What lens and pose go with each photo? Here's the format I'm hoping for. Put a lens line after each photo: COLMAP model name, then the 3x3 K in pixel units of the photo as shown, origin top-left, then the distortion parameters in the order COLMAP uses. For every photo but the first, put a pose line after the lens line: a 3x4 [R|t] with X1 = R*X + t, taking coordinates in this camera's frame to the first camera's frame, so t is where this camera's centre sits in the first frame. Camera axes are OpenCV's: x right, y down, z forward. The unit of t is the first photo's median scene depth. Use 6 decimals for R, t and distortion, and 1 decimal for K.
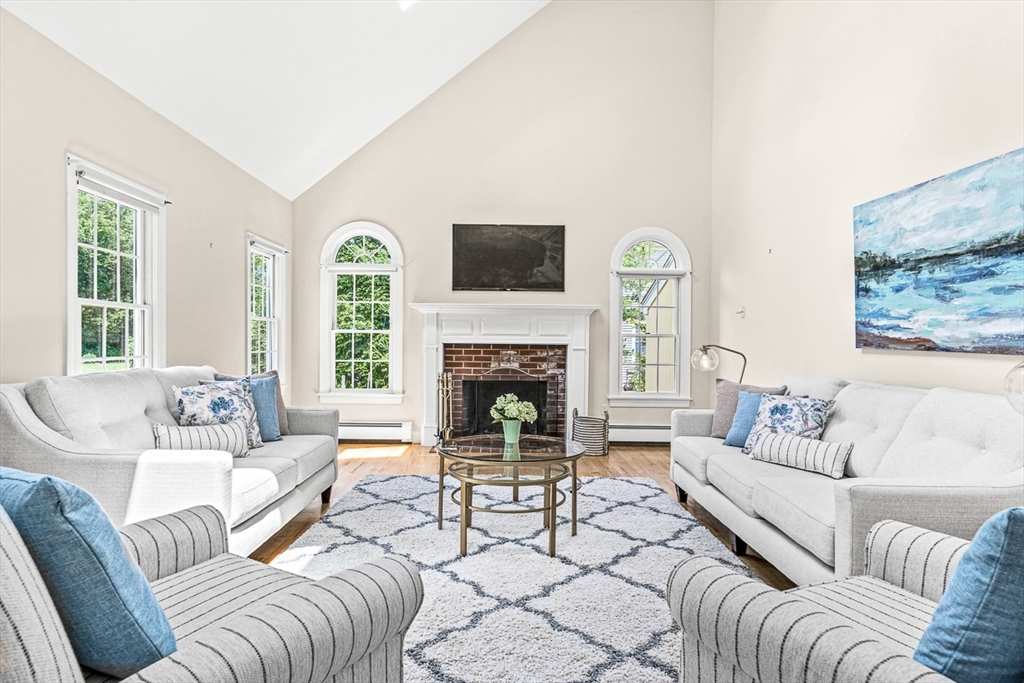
lens RADIAL K [[586.6, 0, 511.6], [0, 586.6, 341.9], [0, 0, 1]] dist [-0.002204, 0.000842]
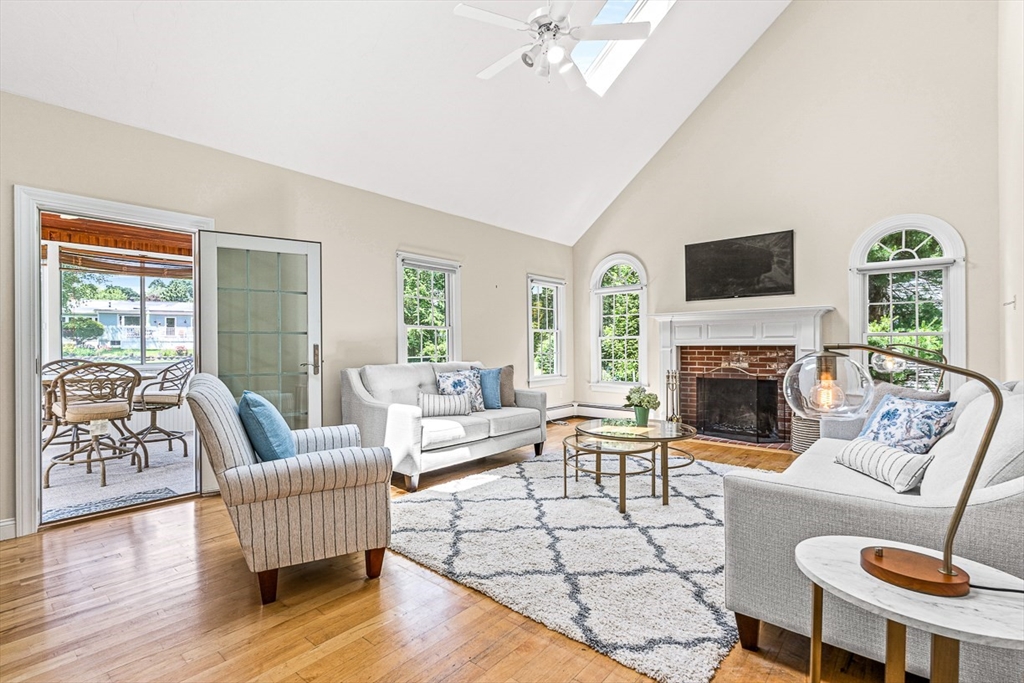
lens RADIAL K [[495.2, 0, 510.8], [0, 495.2, 344.5], [0, 0, 1]] dist [0.003996, -0.001525]
pose [[0.733436, -0.015505, -0.679582, 0.324835], [0.013674, 0.999874, -0.008056, 0.003304], [0.679621, -0.003384, 0.733555, 0.024697]]
